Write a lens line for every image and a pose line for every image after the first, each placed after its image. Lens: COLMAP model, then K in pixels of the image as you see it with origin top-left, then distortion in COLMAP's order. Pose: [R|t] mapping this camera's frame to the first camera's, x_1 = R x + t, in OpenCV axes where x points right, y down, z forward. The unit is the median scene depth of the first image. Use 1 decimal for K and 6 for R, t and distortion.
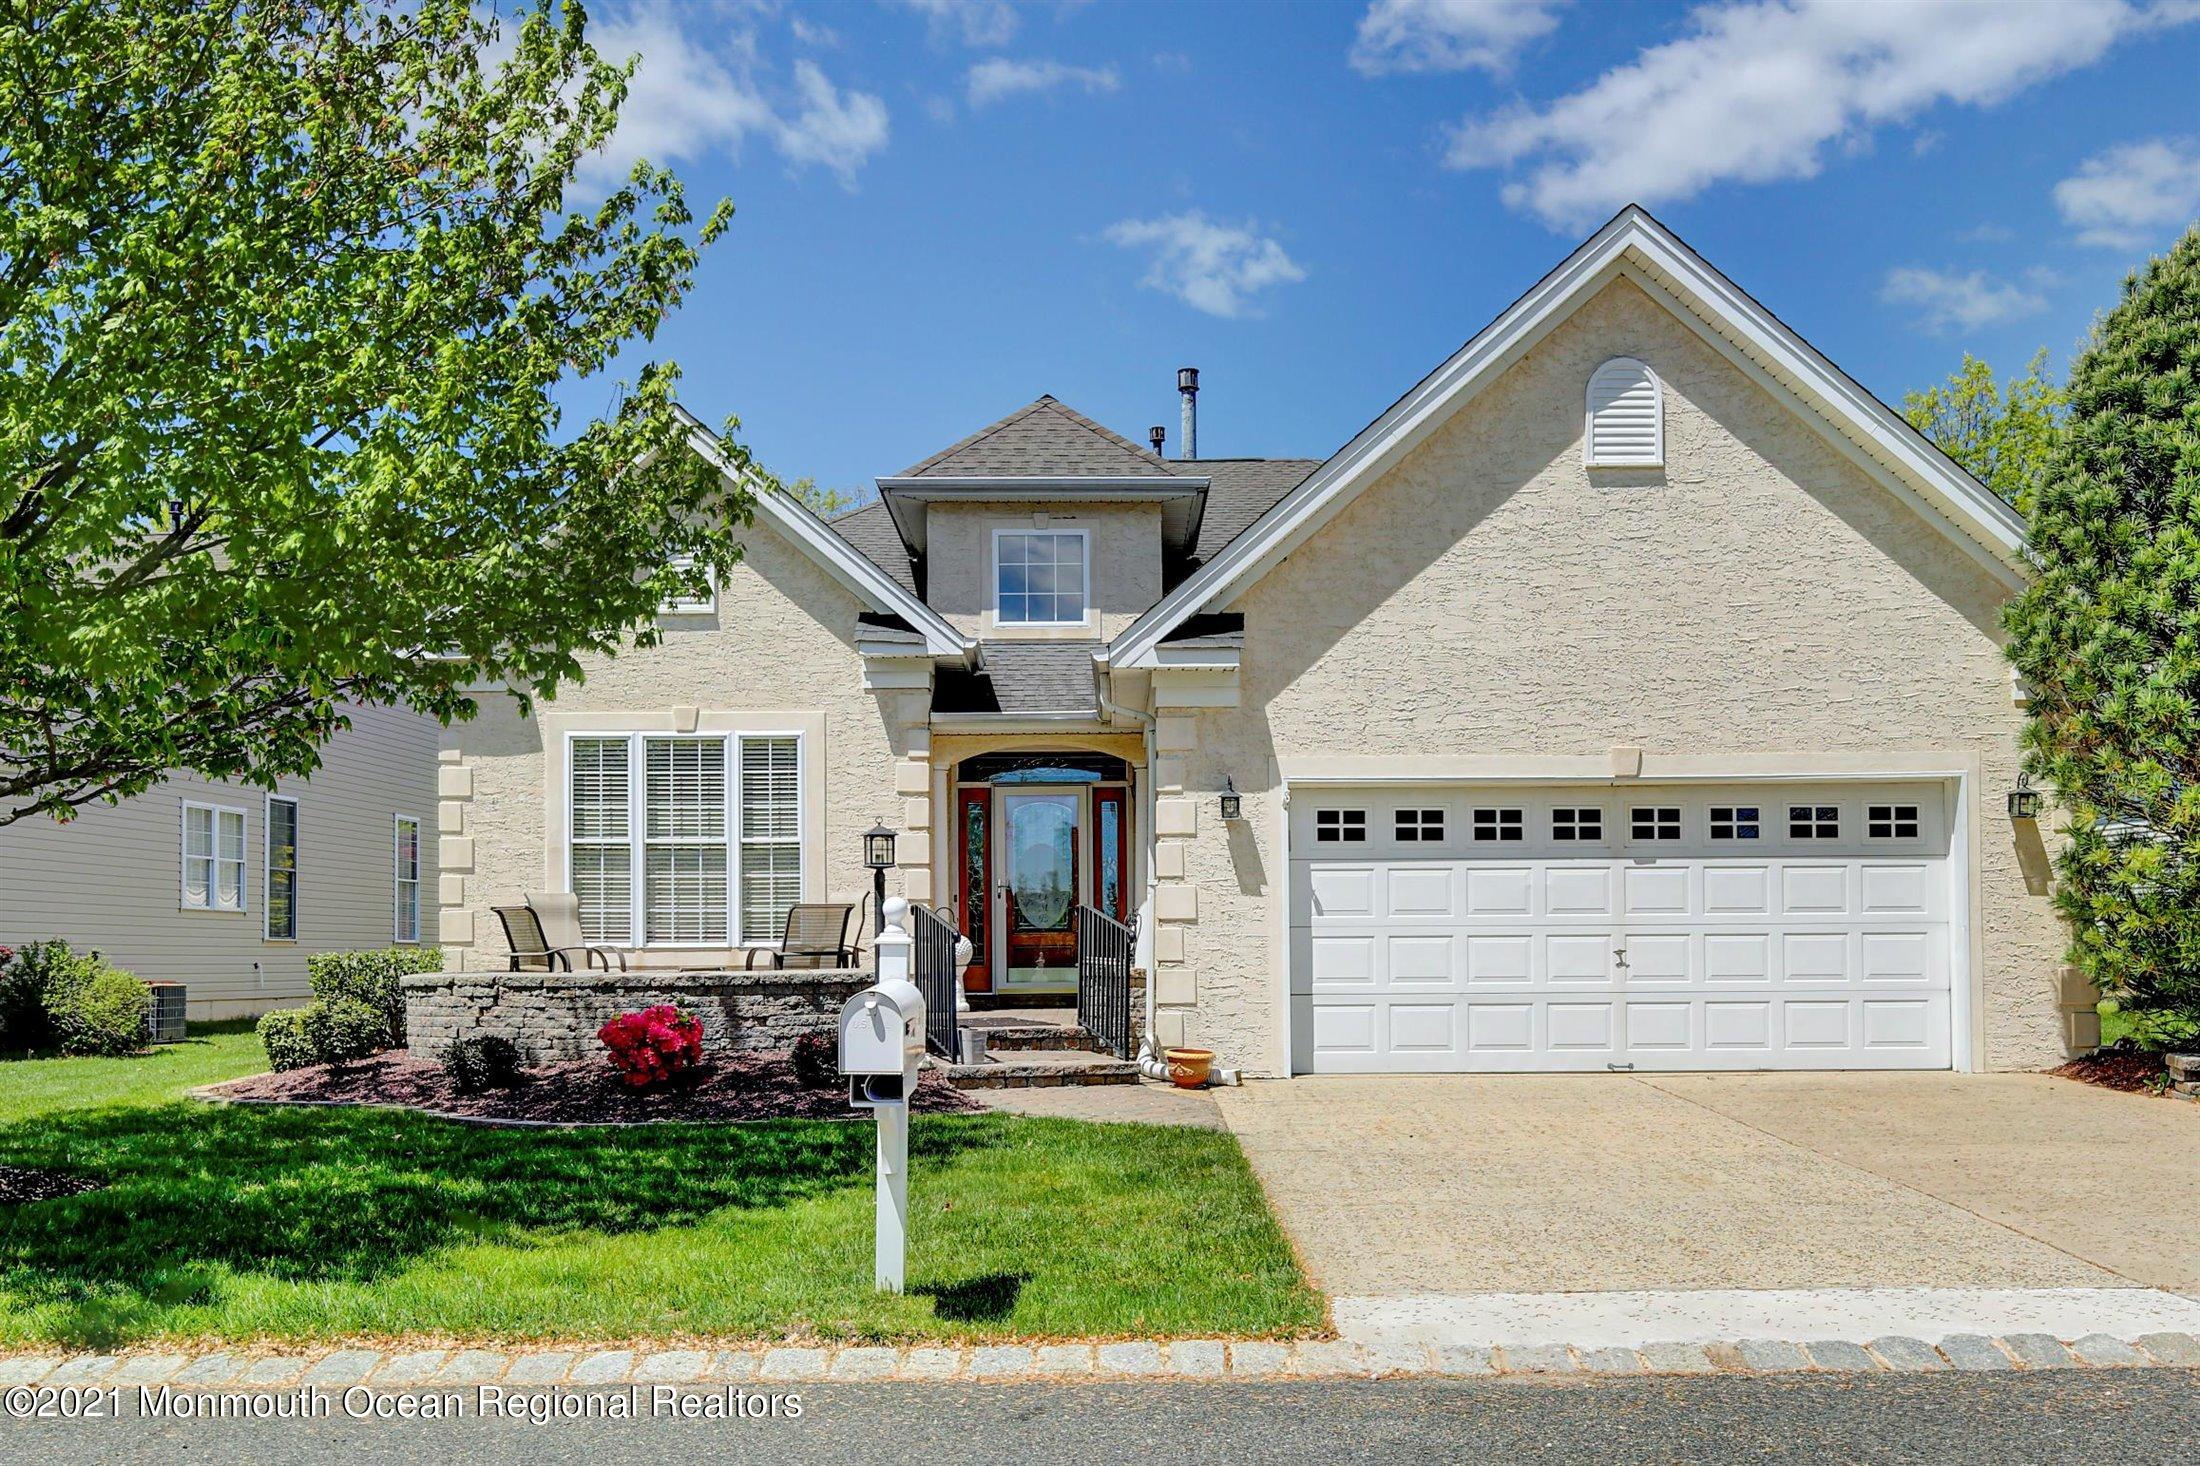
lens RADIAL K [[4702.8, 0, 1100.0], [0, 4702.8, 733.0], [0, 0, 1]] dist [-0.010119, -0.148146]
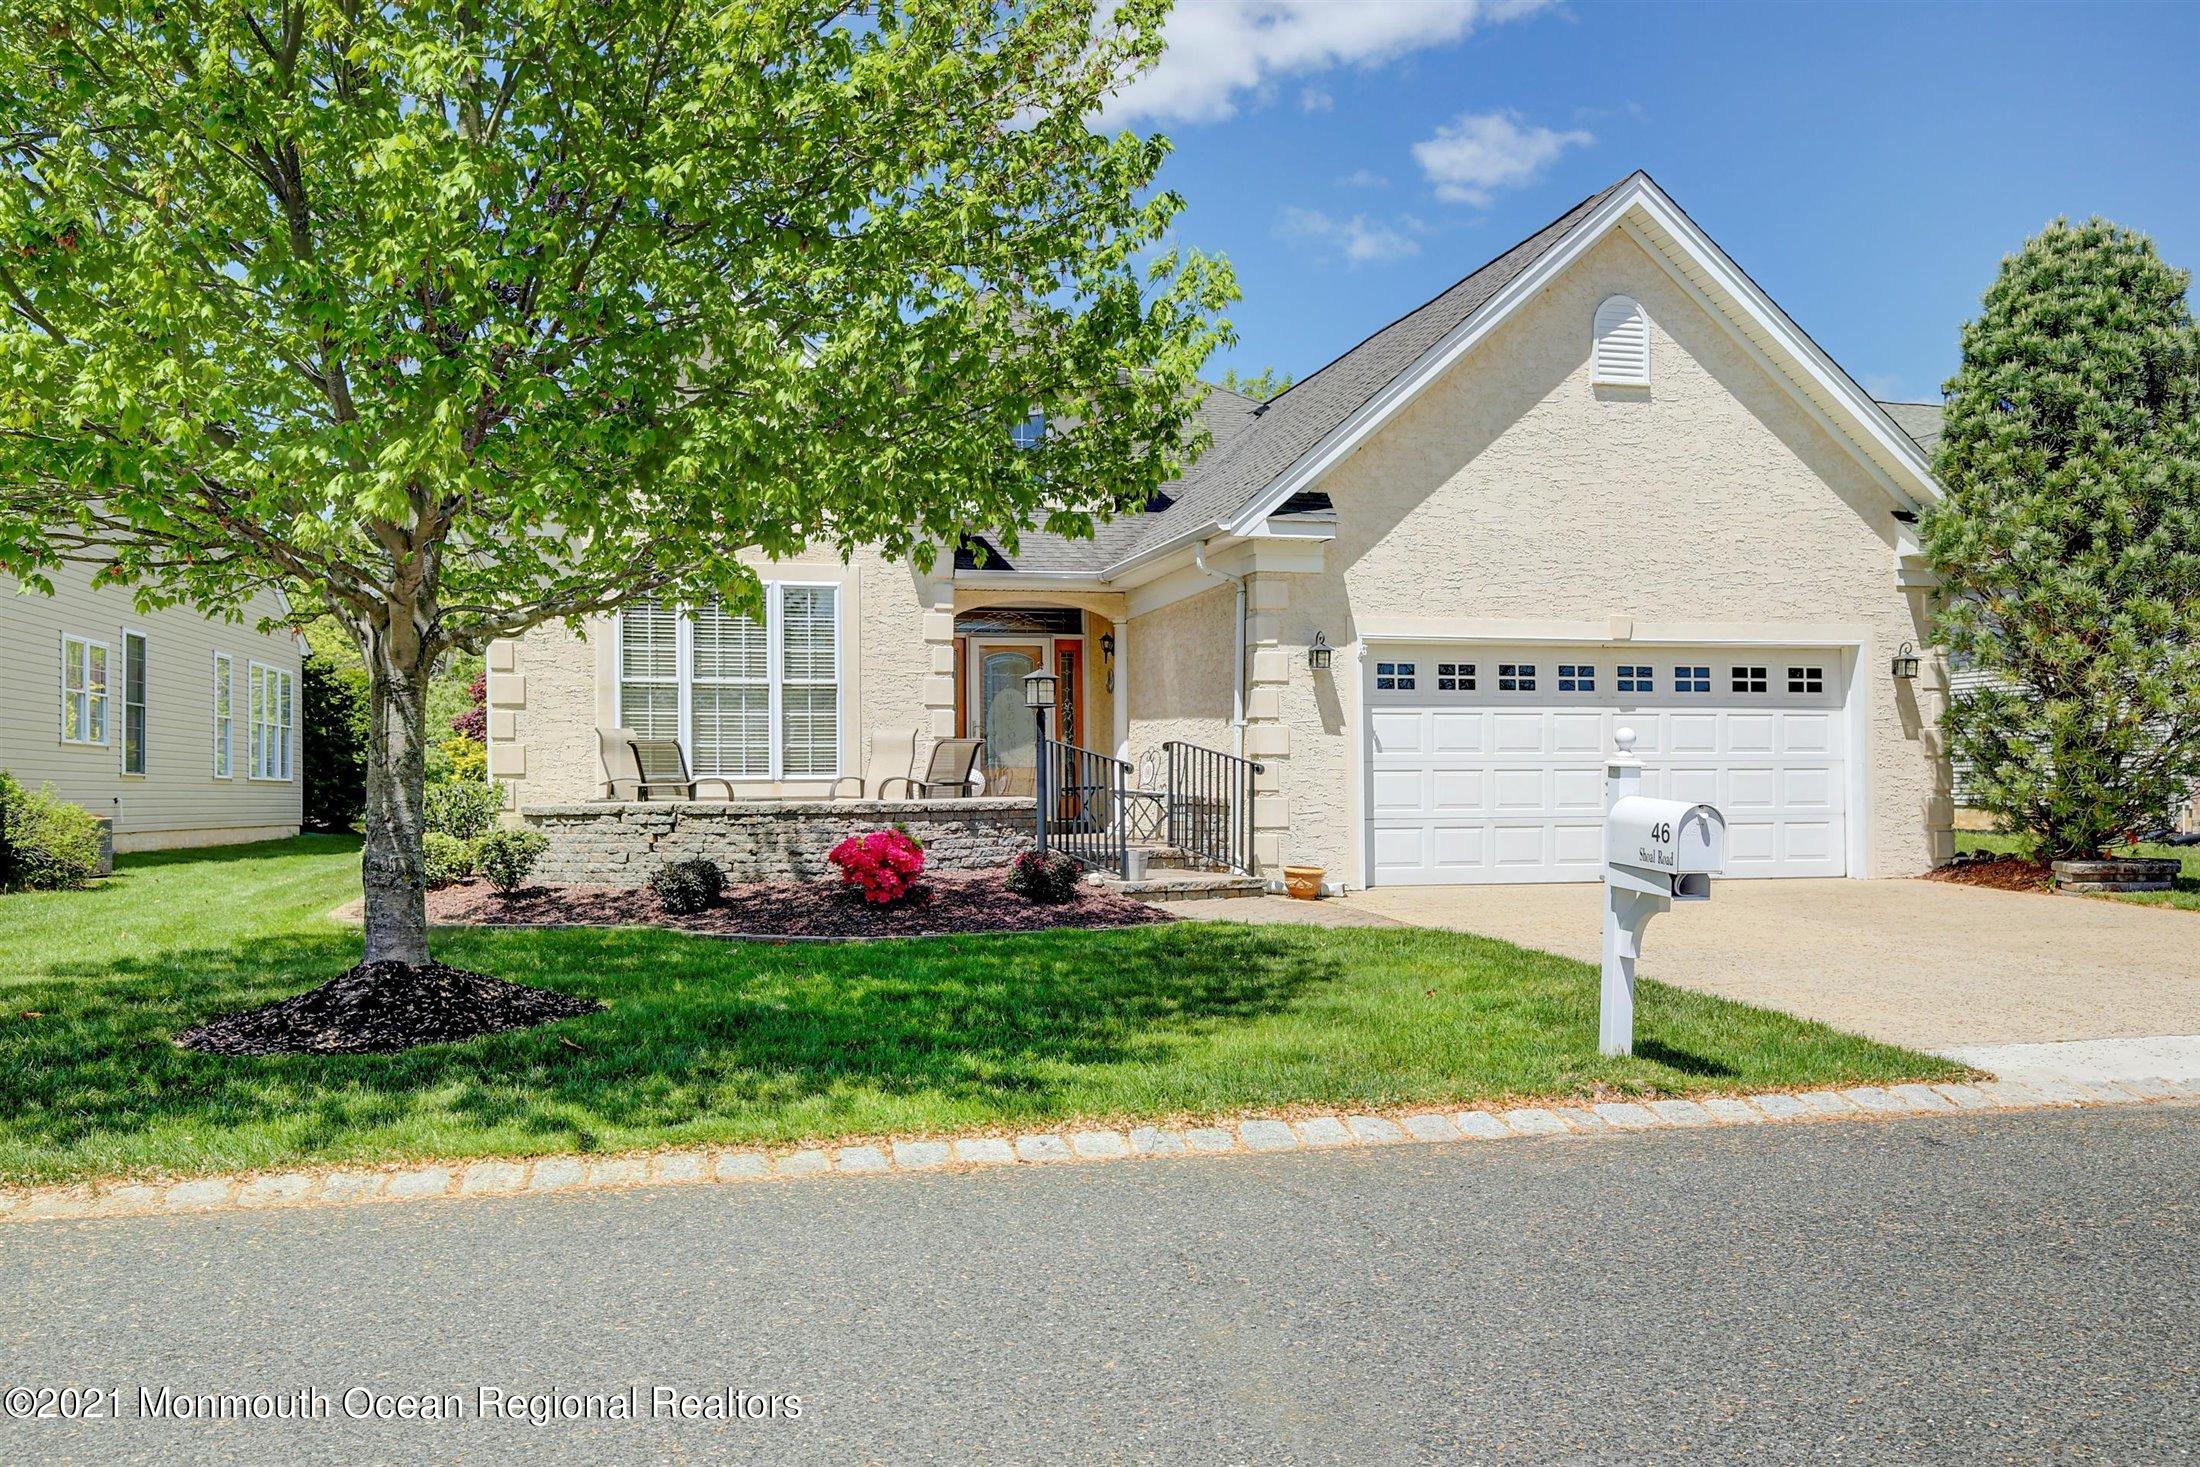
lens RADIAL K [[4702.8, 0, 1100.0], [0, 4702.8, 733.5], [0, 0, 1]] dist [-0.010119, -0.148146]
pose [[0.840981, 0.008170, 0.541003, -0.655796], [-0.024089, 0.999460, 0.022352, 0.009502], [-0.540528, -0.031830, 0.840724, 0.046513]]
